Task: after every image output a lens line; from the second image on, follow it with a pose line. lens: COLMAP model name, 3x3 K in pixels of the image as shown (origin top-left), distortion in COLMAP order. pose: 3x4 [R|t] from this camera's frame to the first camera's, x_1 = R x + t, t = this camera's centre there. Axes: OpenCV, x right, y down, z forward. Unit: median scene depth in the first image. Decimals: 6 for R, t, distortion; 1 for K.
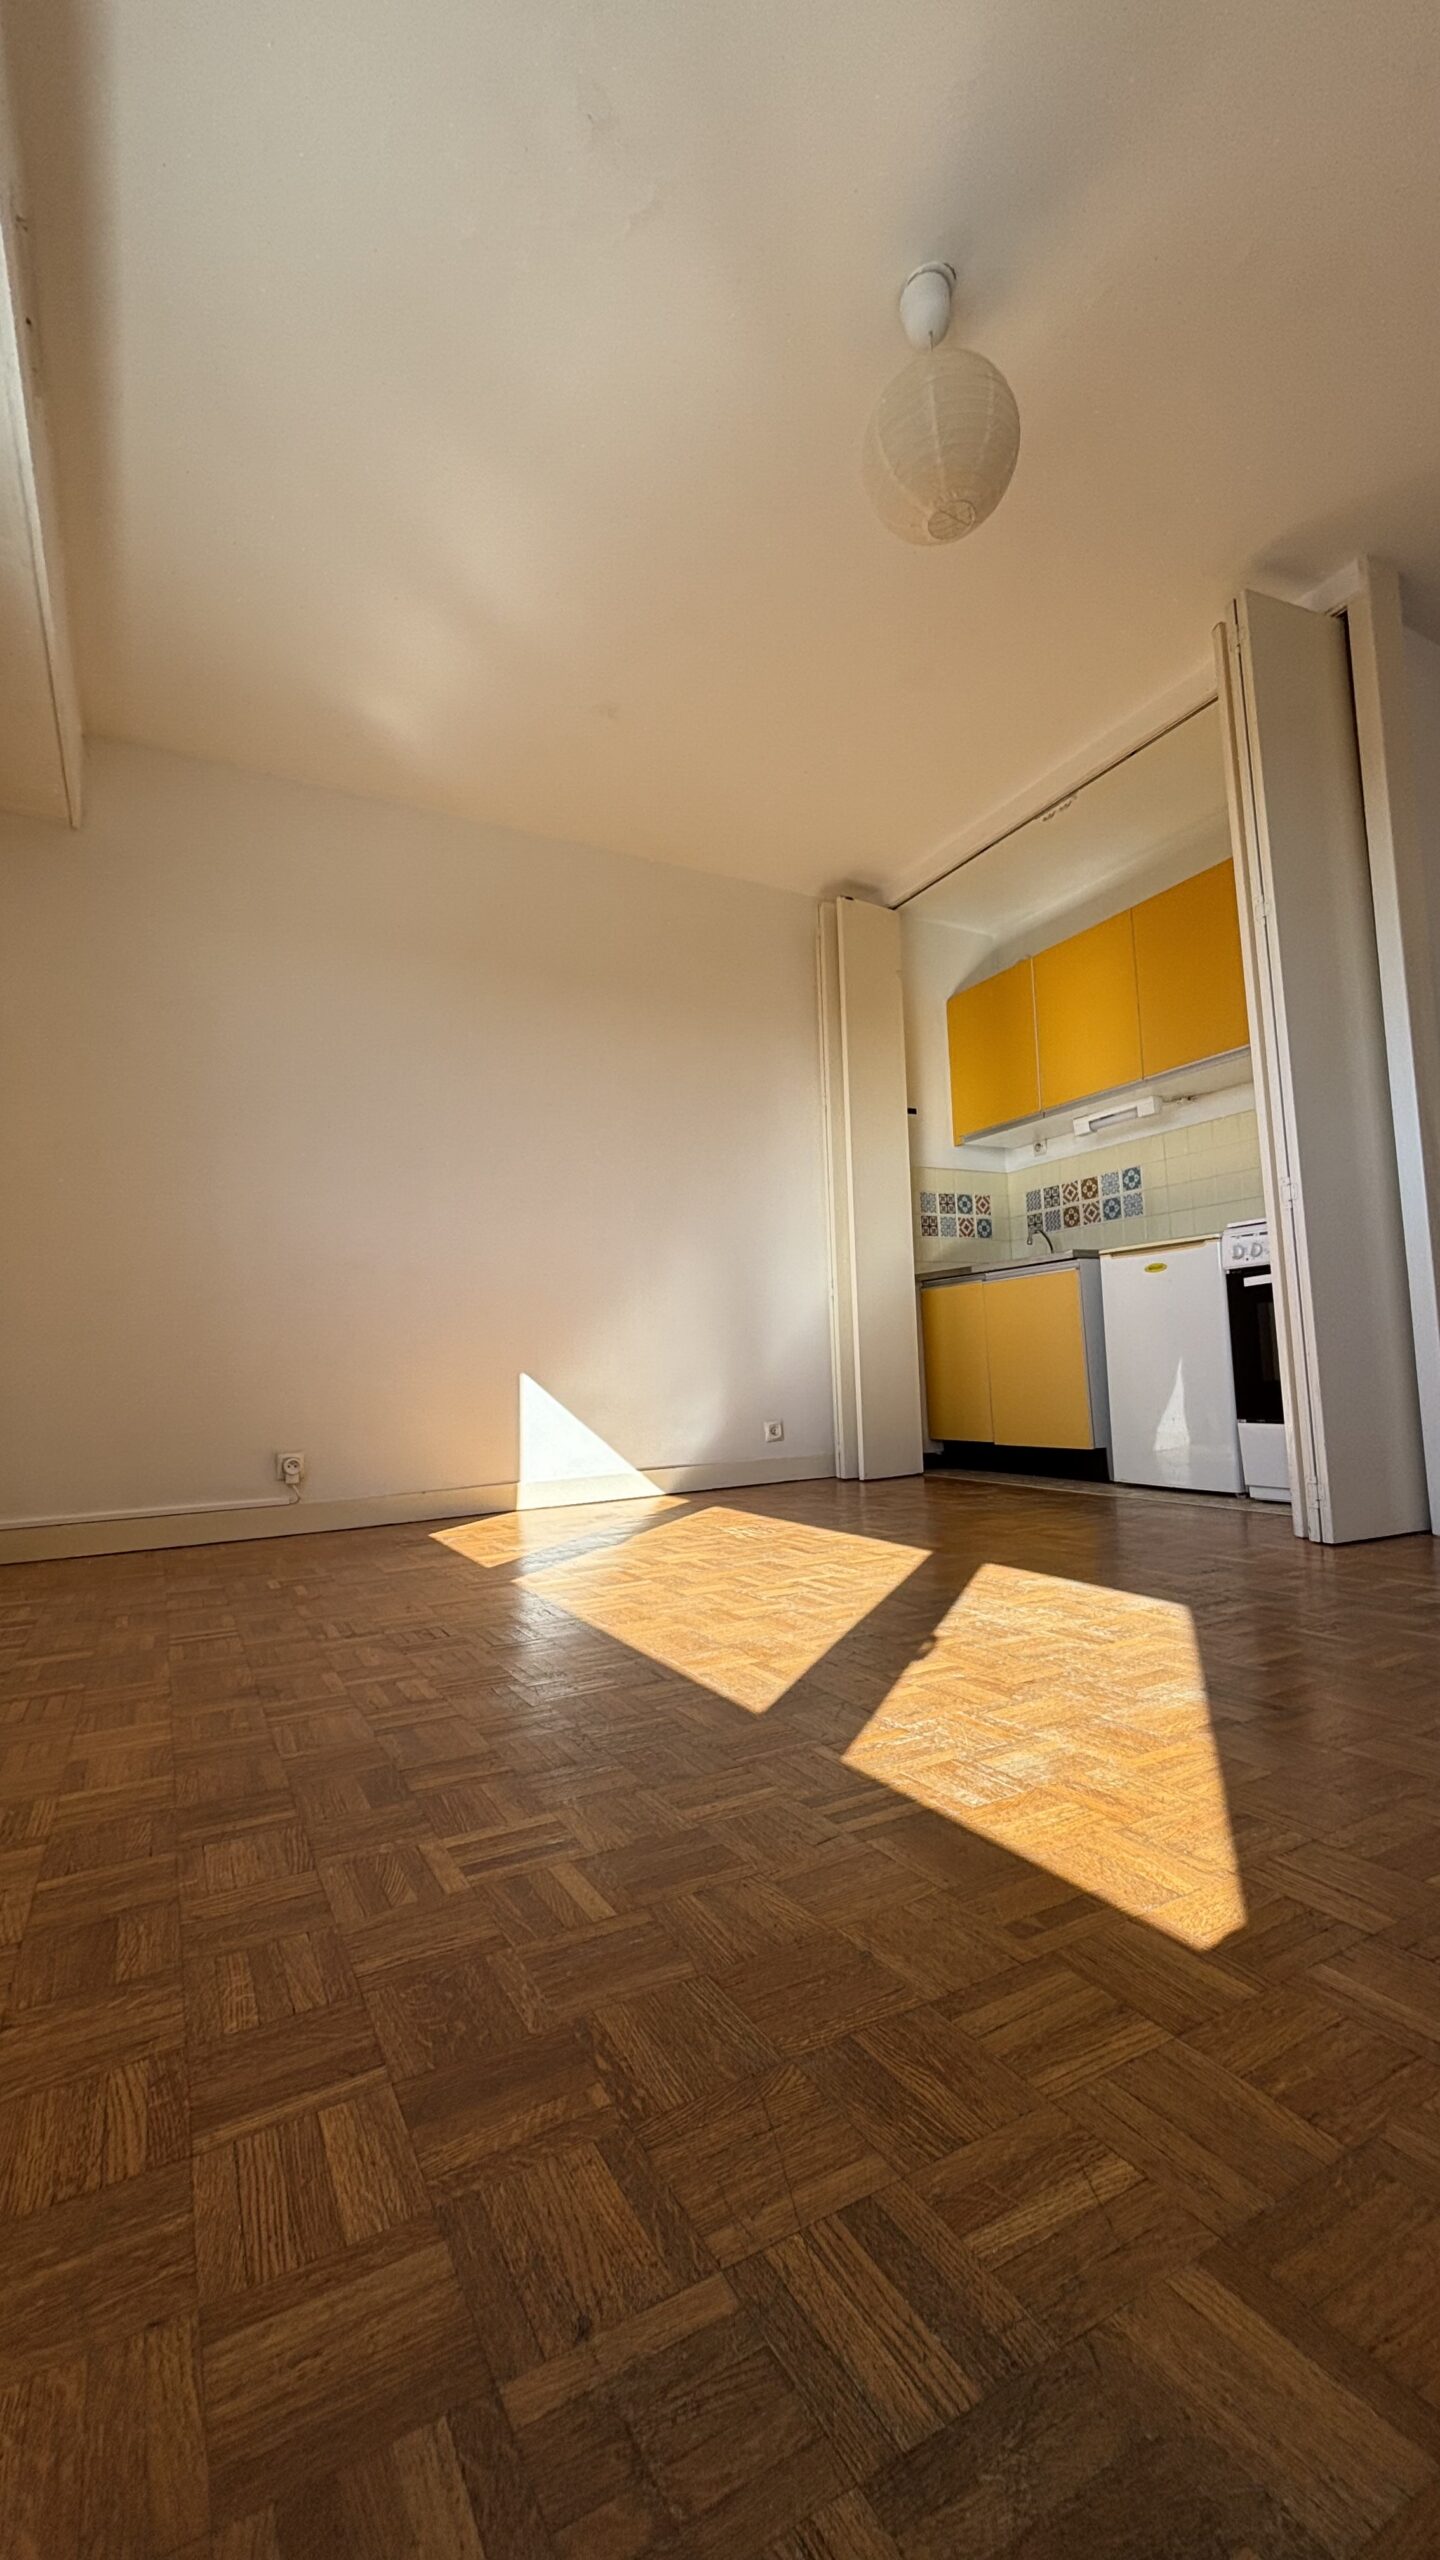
lens RADIAL K [[1029.9, 0, 715.3], [0, 1029.9, 1278.6], [0, 0, 1]] dist [-0.009542, -0.000556]
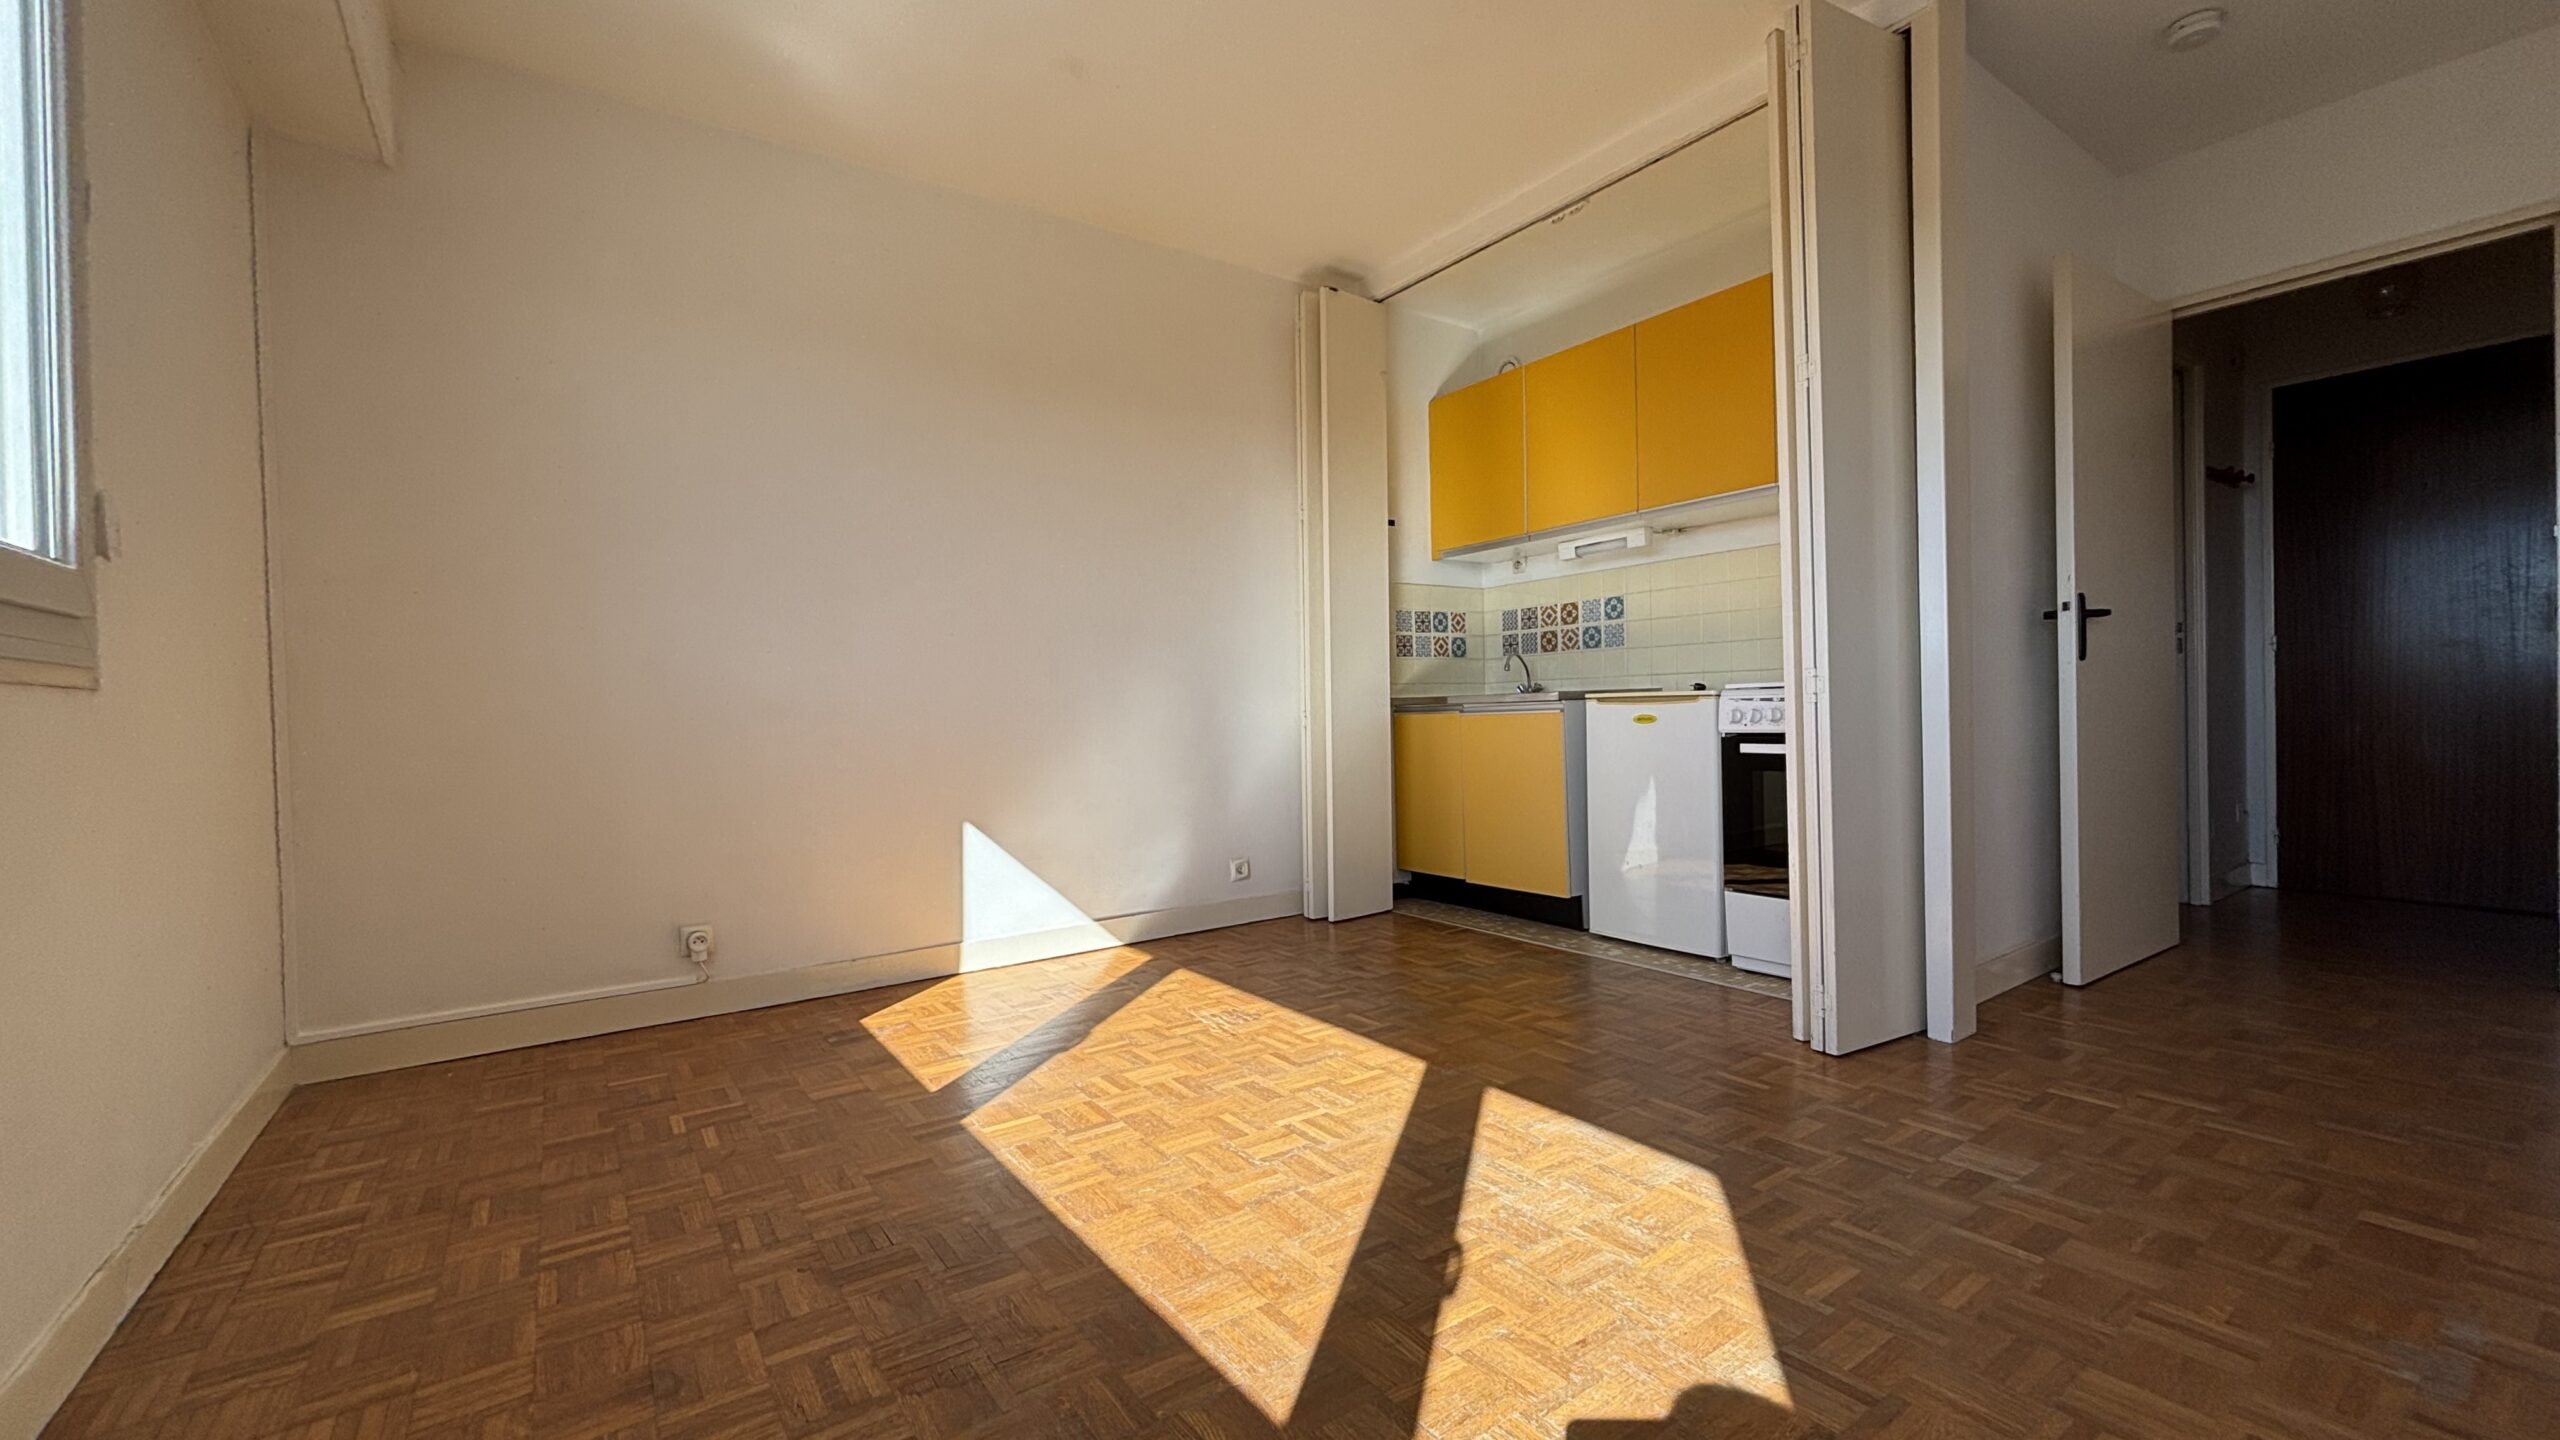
lens RADIAL K [[1029.9, 0, 1273.5], [0, 1029.9, 717.6], [0, 0, 1]] dist [-0.009542, -0.000556]
pose [[0.993190, 0.011724, 0.115914, -0.029237], [-0.022240, 0.995707, 0.089849, -0.097032], [-0.114363, -0.091815, 0.989187, 0.097770]]
